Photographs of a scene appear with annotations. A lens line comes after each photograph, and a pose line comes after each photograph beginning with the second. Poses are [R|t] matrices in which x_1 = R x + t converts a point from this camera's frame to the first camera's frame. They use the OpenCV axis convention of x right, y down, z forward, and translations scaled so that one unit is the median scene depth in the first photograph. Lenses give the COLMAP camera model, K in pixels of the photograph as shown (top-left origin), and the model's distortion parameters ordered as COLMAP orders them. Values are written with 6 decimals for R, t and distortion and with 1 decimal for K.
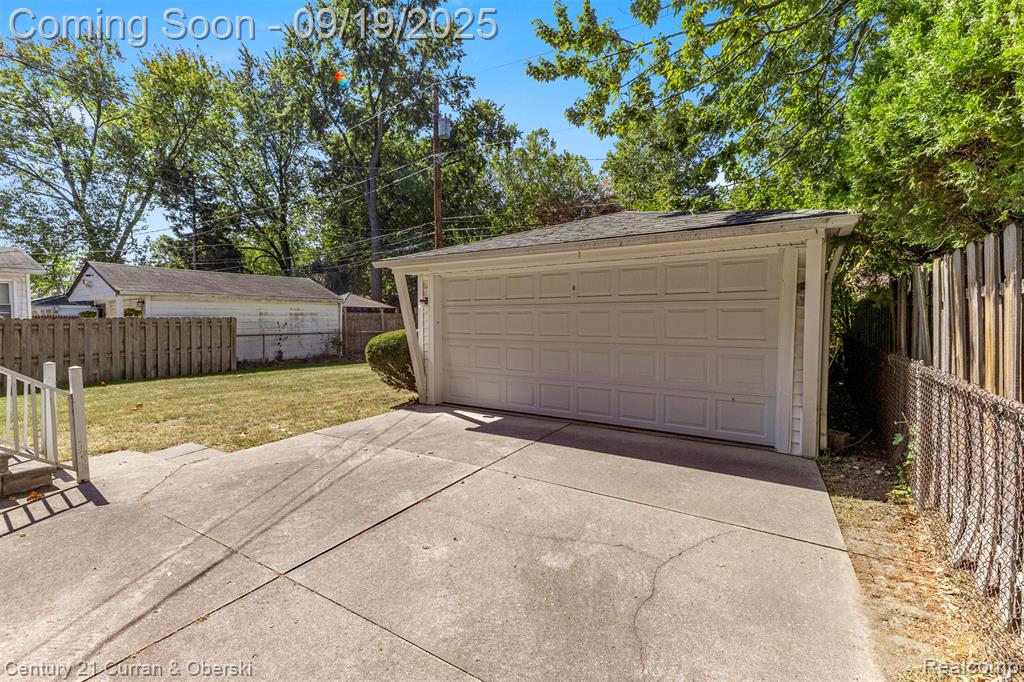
lens RADIAL K [[447.8, 0, 511.4], [0, 447.8, 315.4], [0, 0, 1]] dist [0.000784, 0.000087]
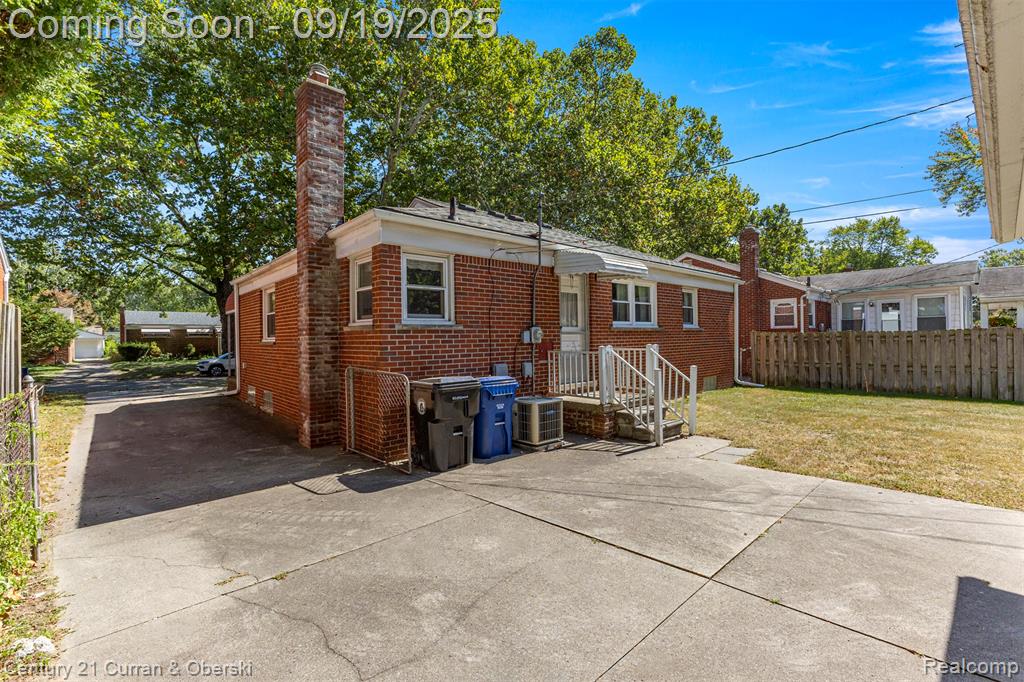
lens RADIAL K [[448.6, 0, 512.0], [0, 448.6, 341.0], [0, 0, 1]] dist [-0.018458, -0.000004]
pose [[-0.245939, 0.018443, -0.969110, 0.623010], [0.023587, 0.999637, 0.013038, -0.011658], [0.968998, -0.019652, -0.246284, 0.907683]]
